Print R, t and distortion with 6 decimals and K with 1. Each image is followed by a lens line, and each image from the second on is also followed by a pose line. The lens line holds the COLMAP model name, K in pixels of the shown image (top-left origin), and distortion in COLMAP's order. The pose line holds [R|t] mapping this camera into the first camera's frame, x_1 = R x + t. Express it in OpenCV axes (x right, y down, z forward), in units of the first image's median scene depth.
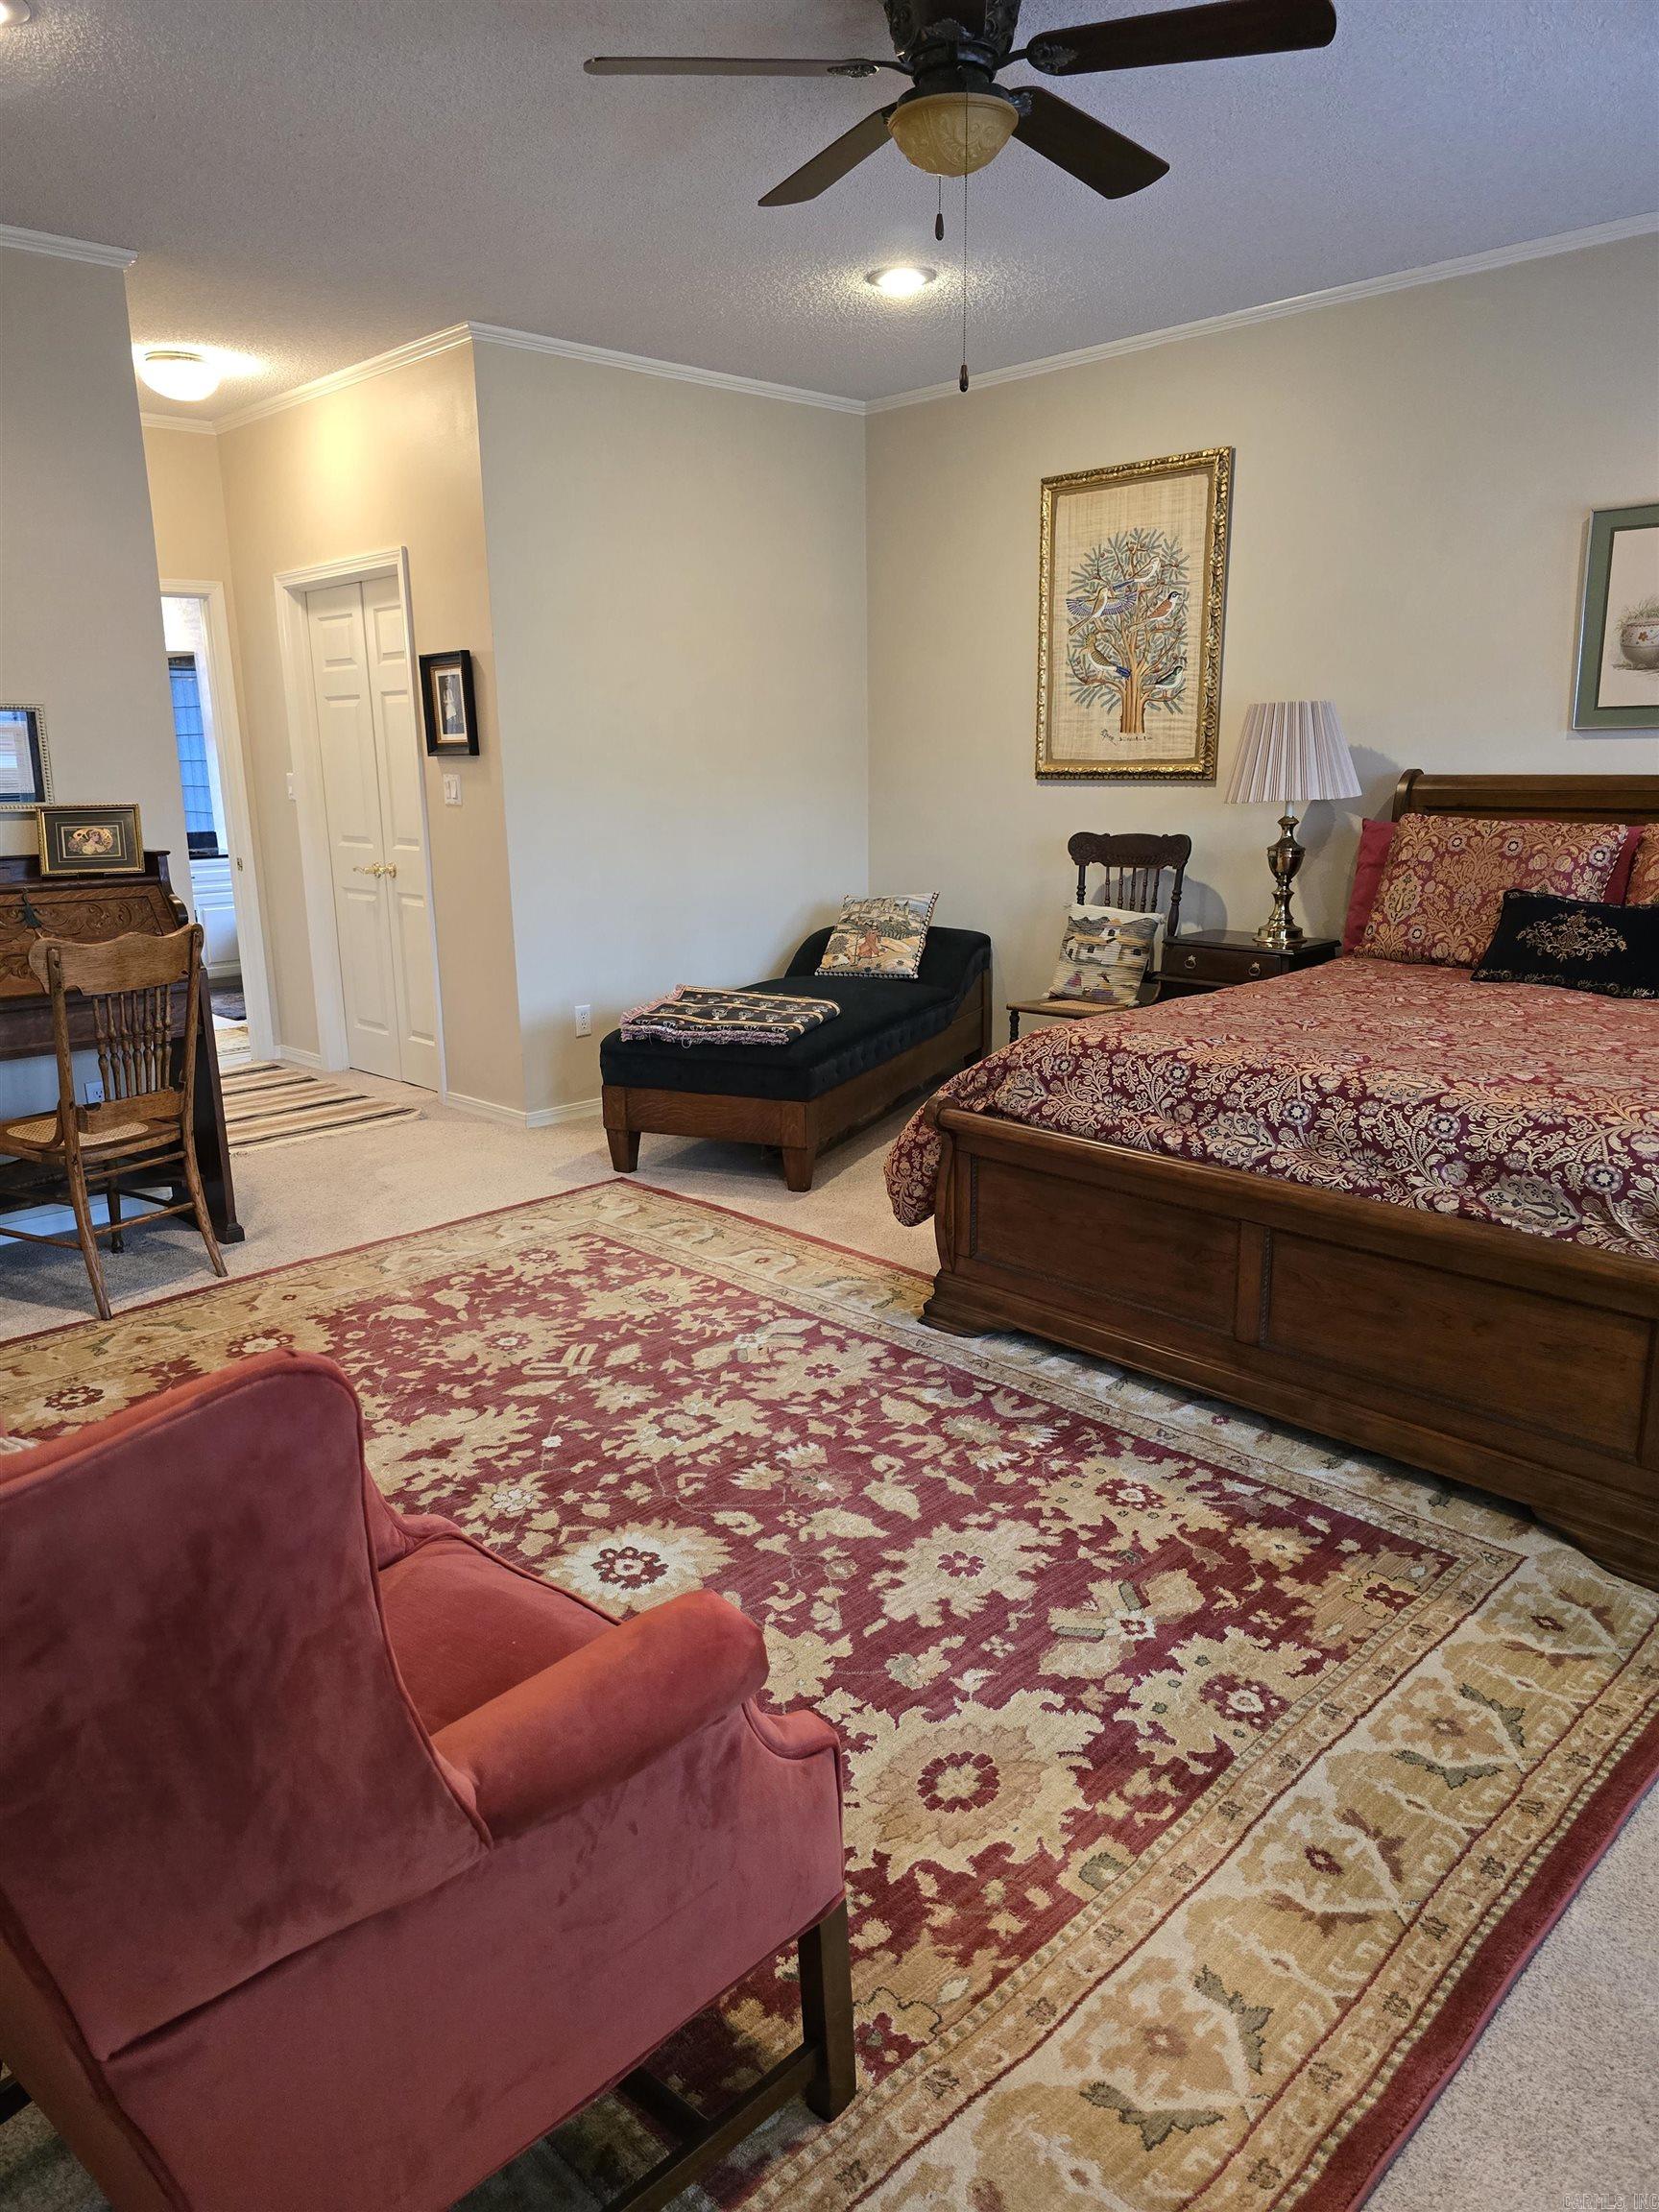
lens RADIAL K [[1485.5, 0, 841.9], [0, 1485.5, 1101.1], [0, 0, 1]] dist [0.063187, -0.053618]
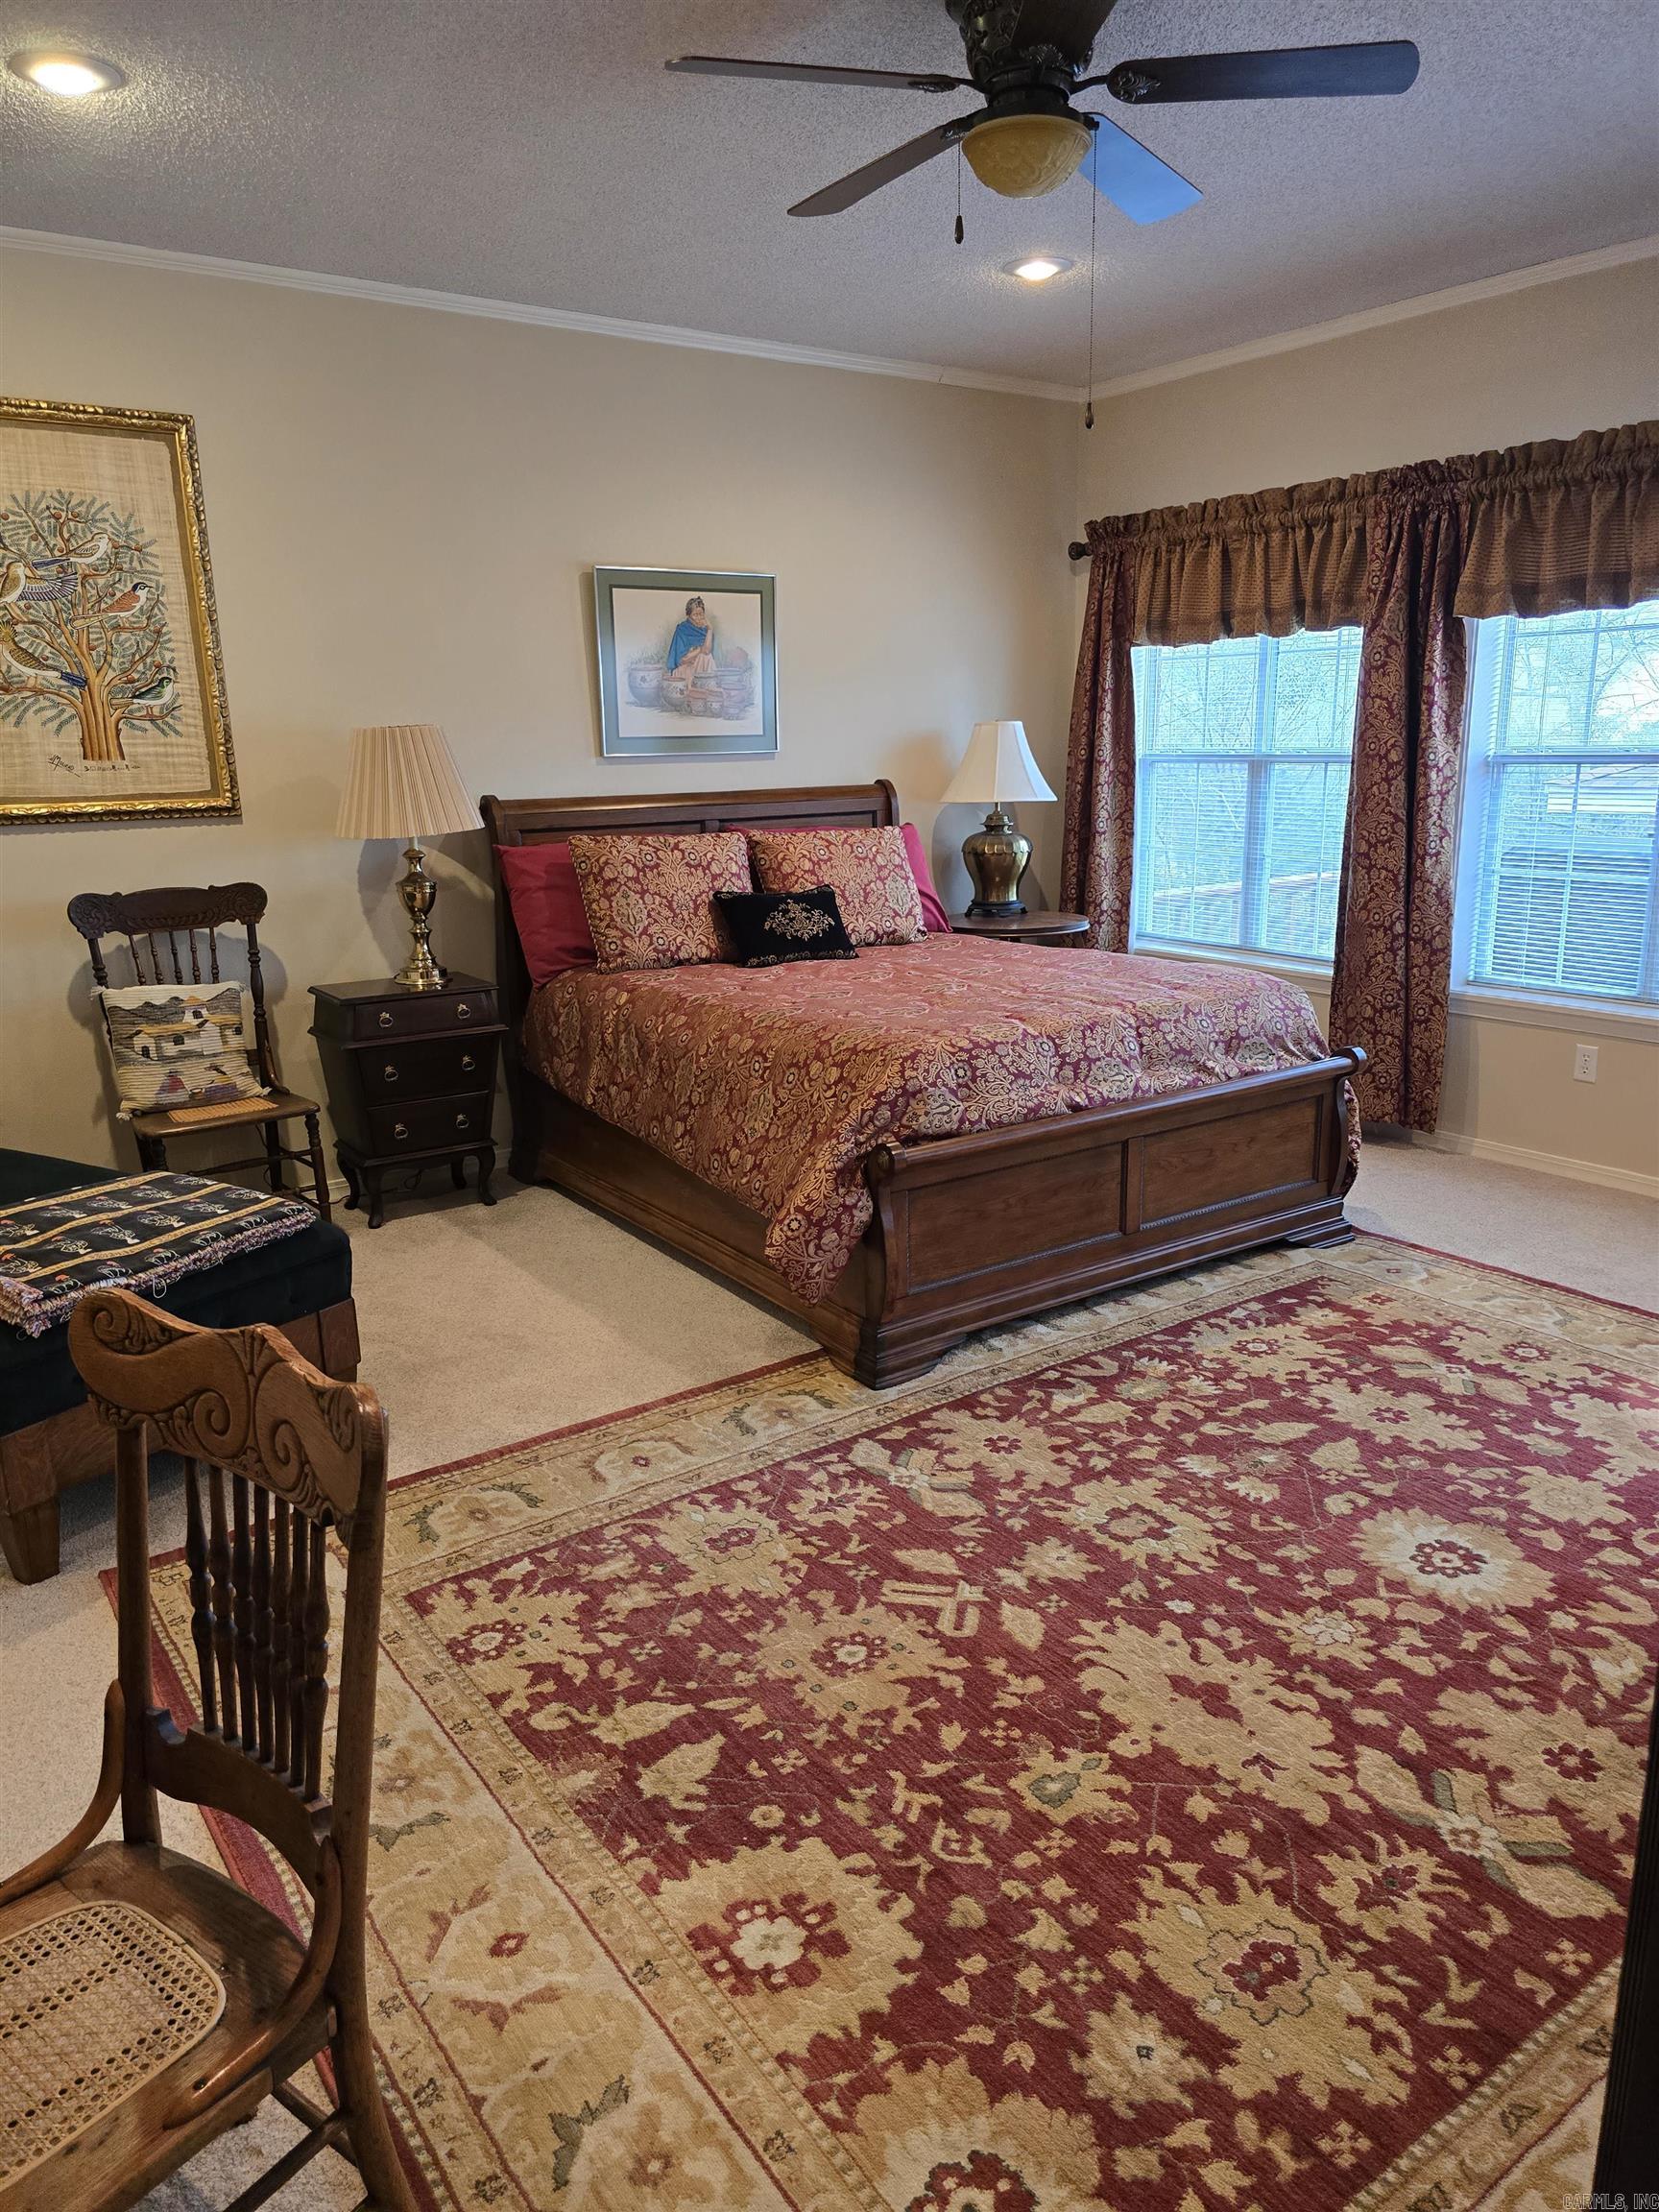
lens RADIAL K [[1485.5, 0, 835.8], [0, 1485.5, 1104.8], [0, 0, 1]] dist [0.063187, -0.053618]
pose [[0.161560, -0.232692, 0.959037, -0.882718], [0.245075, 0.950821, 0.189413, -0.224373], [-0.955948, 0.204434, 0.210642, 0.870554]]
